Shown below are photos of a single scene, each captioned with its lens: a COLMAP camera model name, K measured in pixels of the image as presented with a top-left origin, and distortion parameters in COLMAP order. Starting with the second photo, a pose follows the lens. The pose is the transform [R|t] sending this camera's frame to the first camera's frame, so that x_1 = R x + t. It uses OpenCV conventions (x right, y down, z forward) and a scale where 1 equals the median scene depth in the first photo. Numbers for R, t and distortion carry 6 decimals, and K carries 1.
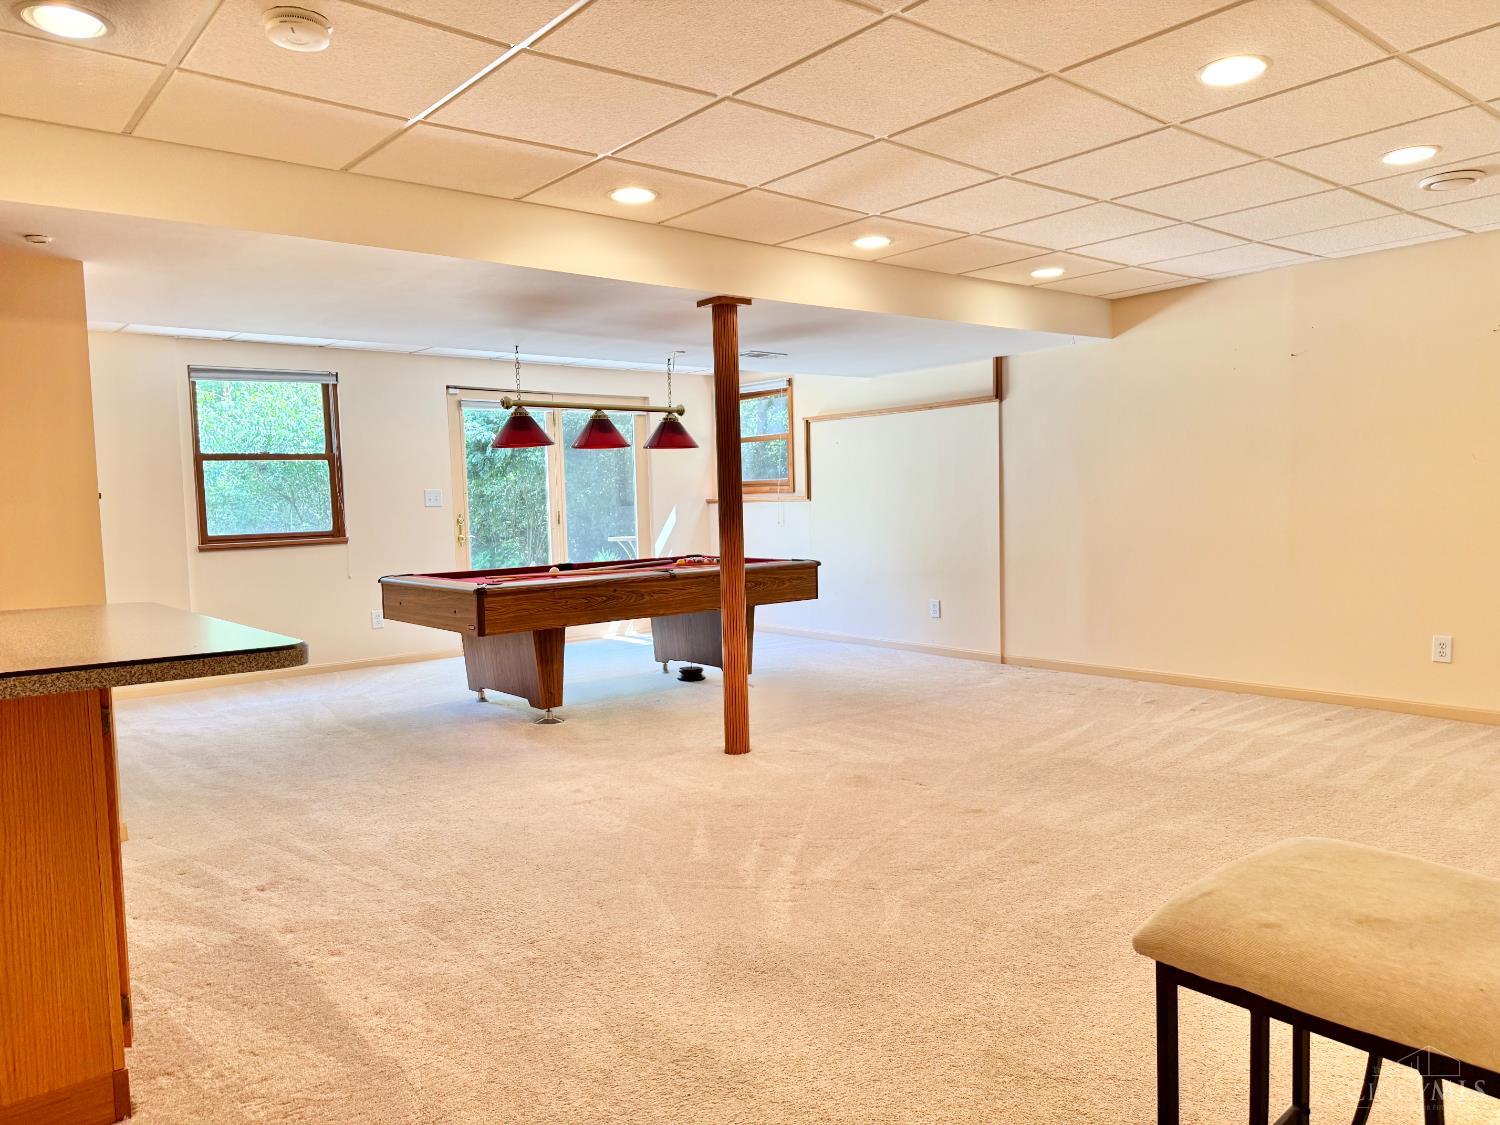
lens RADIAL K [[1076.4, 0, 750.4], [0, 1076.4, 569.2], [0, 0, 1]] dist [0.034256, -0.021736]
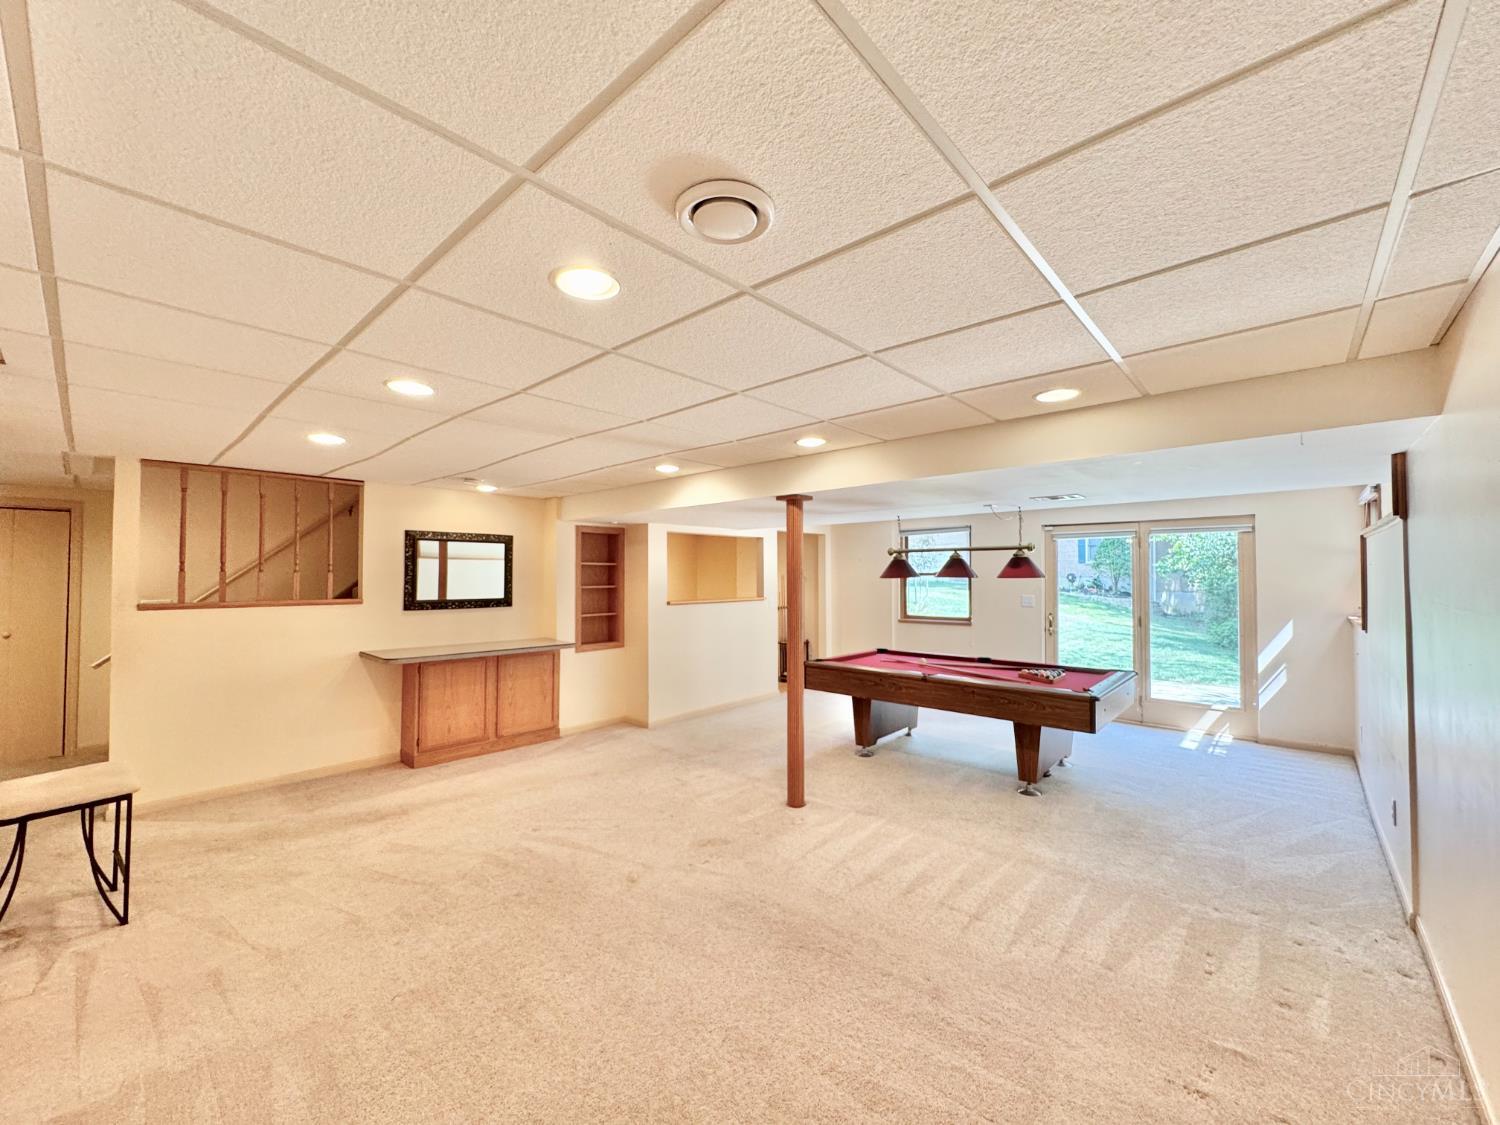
lens RADIAL K [[600.1, 0, 751.1], [0, 600.1, 559.0], [0, 0, 1]] dist [-0.001361, -0.000100]
pose [[0.150103, 0.002564, -0.988667, 0.564427], [-0.065819, 0.997804, -0.007405, -0.109382], [0.986477, 0.066185, 0.149942, 0.593015]]
